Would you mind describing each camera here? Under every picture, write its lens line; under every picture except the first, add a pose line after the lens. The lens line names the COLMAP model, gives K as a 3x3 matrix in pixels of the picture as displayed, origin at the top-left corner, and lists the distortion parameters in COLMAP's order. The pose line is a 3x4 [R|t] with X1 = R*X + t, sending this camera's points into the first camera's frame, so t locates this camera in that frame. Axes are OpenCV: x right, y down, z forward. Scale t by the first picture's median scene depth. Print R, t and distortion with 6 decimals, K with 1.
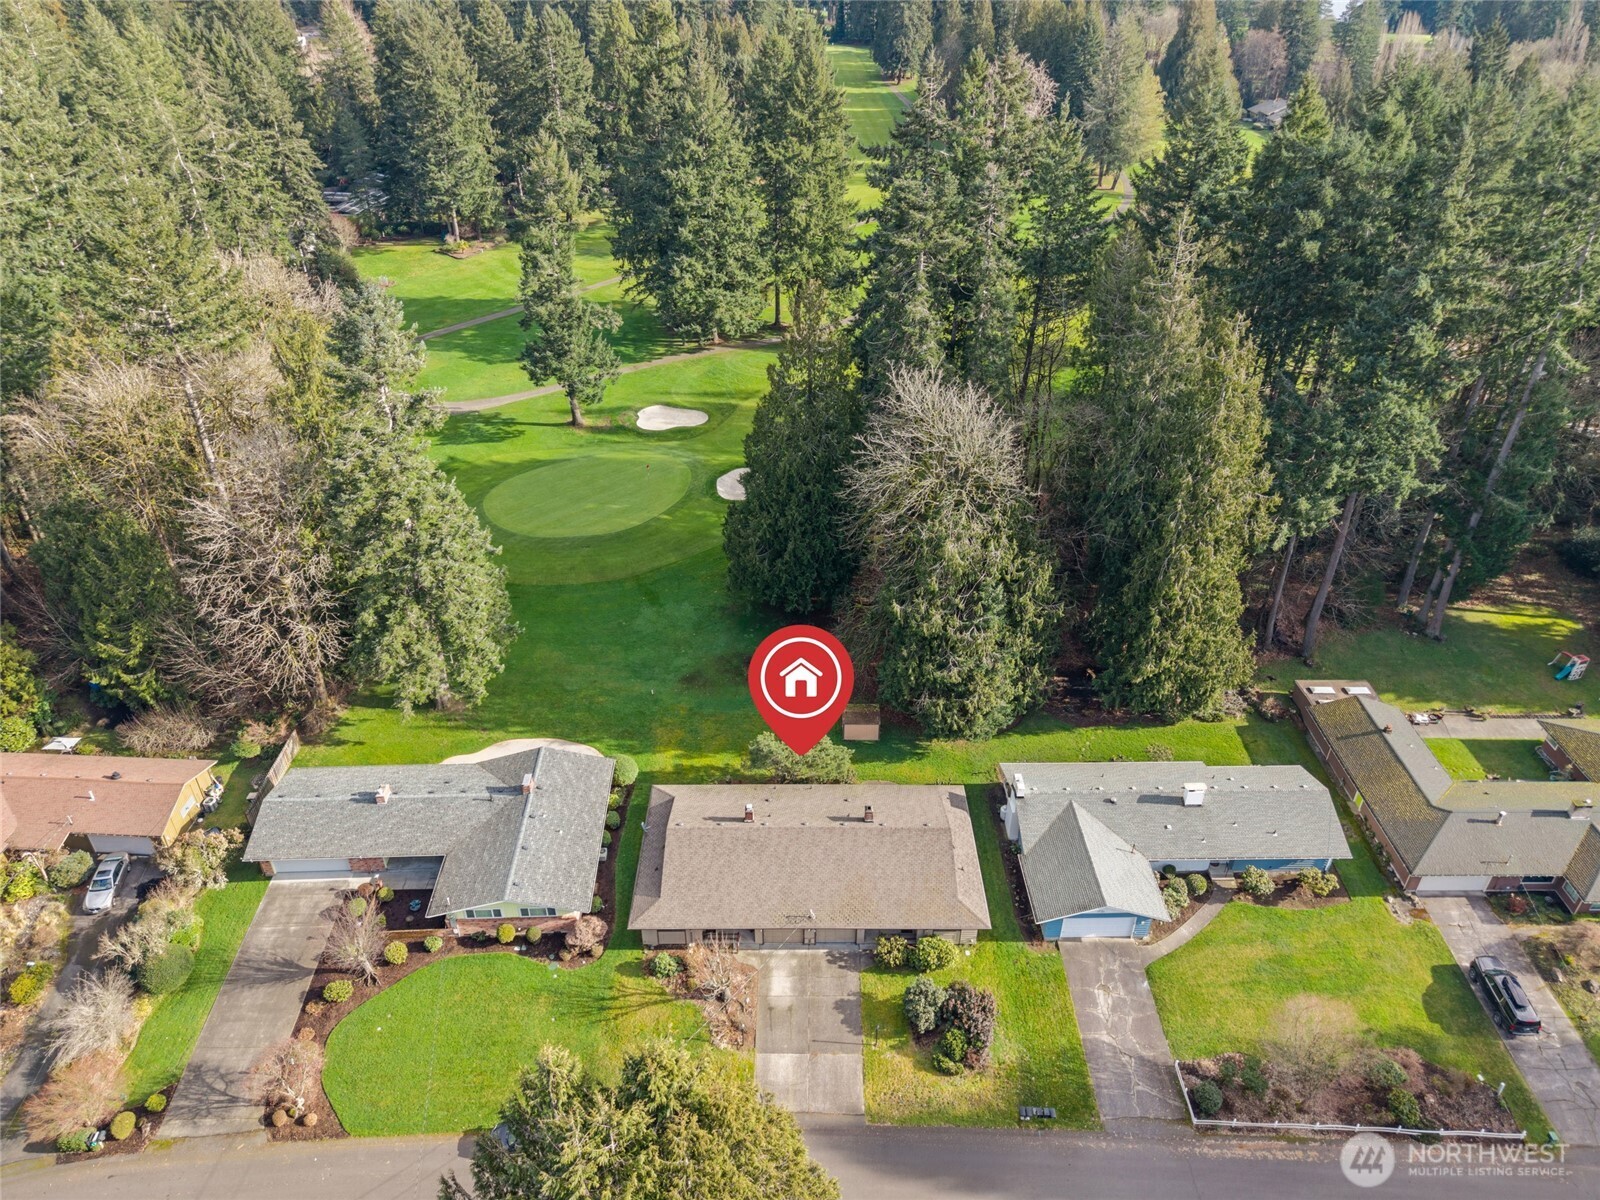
lens RADIAL K [[1100.4, 0, 795.9], [0, 1100.4, 594.8], [0, 0, 1]] dist [0.026799, -0.028340]
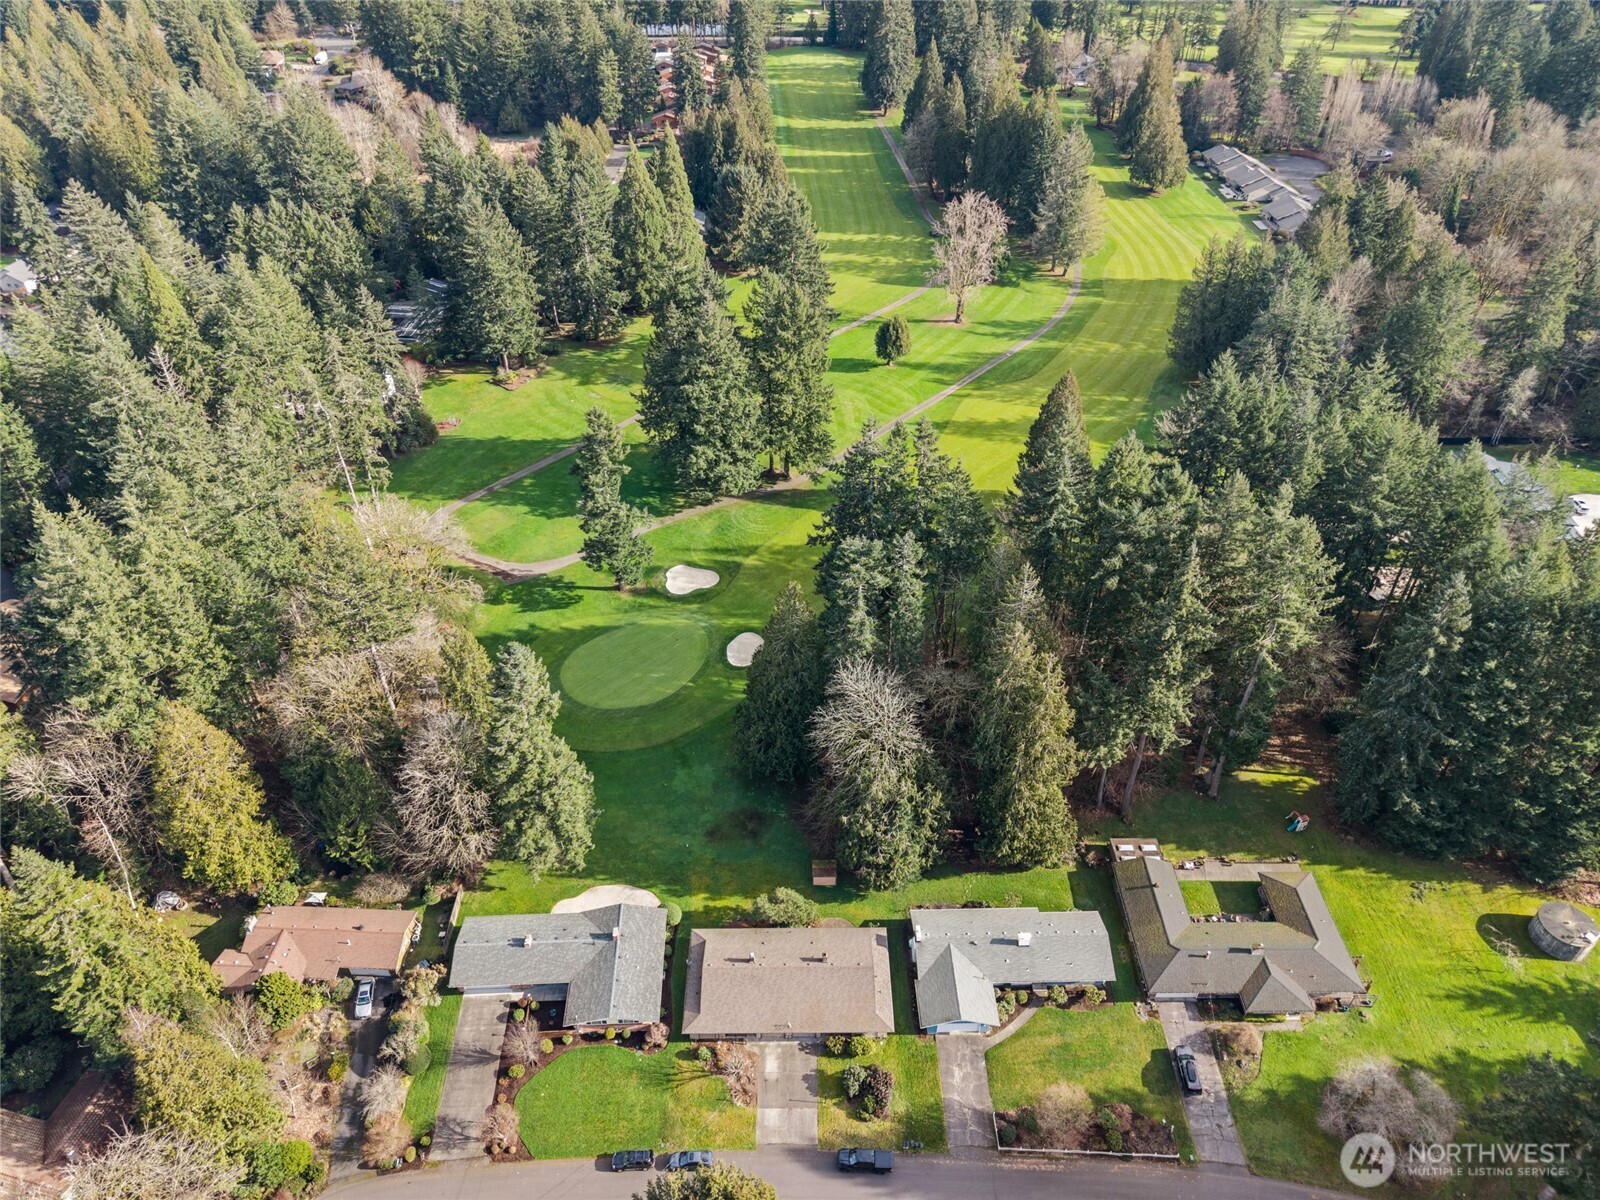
lens RADIAL K [[1100.4, 0, 795.9], [0, 1100.4, 594.8], [0, 0, 1]] dist [0.026799, -0.028340]
pose [[0.999956, -0.008224, -0.004567, 0.034447], [0.008629, 0.995225, 0.097225, -0.489950], [0.003746, -0.097260, 0.995252, -0.580216]]
